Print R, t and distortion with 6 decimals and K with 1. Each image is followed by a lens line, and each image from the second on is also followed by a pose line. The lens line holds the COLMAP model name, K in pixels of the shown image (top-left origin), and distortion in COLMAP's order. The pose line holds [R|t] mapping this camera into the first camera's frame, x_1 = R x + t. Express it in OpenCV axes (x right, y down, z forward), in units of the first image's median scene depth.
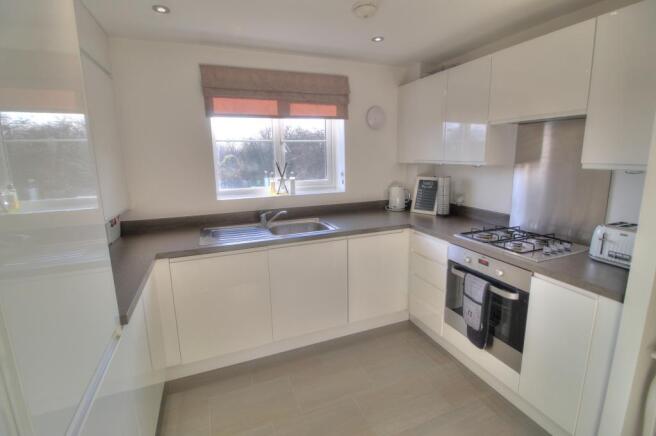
lens RADIAL K [[312.6, 0, 341.3], [0, 312.6, 209.5], [0, 0, 1]] dist [-0.001075, -0.017055]
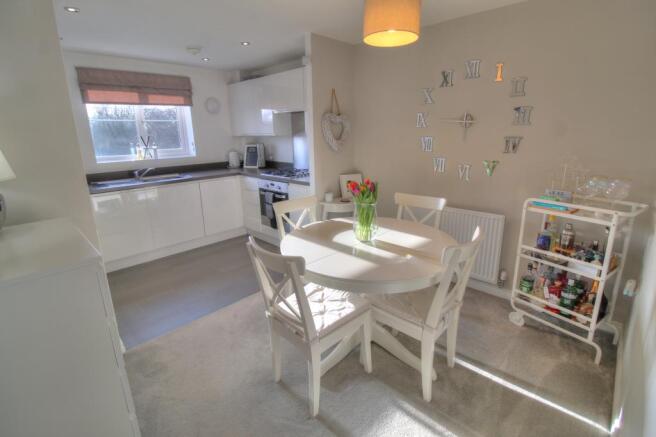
lens RADIAL K [[312.6, 0, 341.3], [0, 312.6, 210.0], [0, 0, 1]] dist [-0.001075, -0.017055]
pose [[0.913403, -0.098164, 0.395042, 0.033810], [0.071561, 0.994096, 0.081563, 0.135772], [-0.400716, -0.046230, 0.915035, -0.686316]]
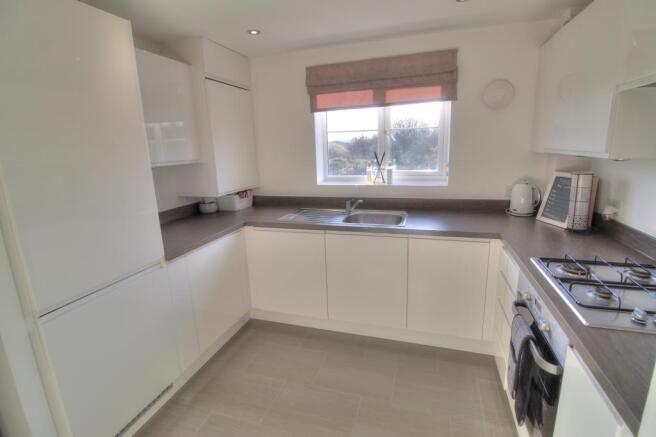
lens RADIAL K [[310.7, 0, 325.1], [0, 310.7, 210.5], [0, 0, 1]] dist [-0.002271, -0.000423]
pose [[0.760068, 0.122007, -0.638287, 0.337052], [-0.090332, 0.992518, 0.082151, -0.030680], [0.643534, -0.004782, 0.765402, 0.131244]]
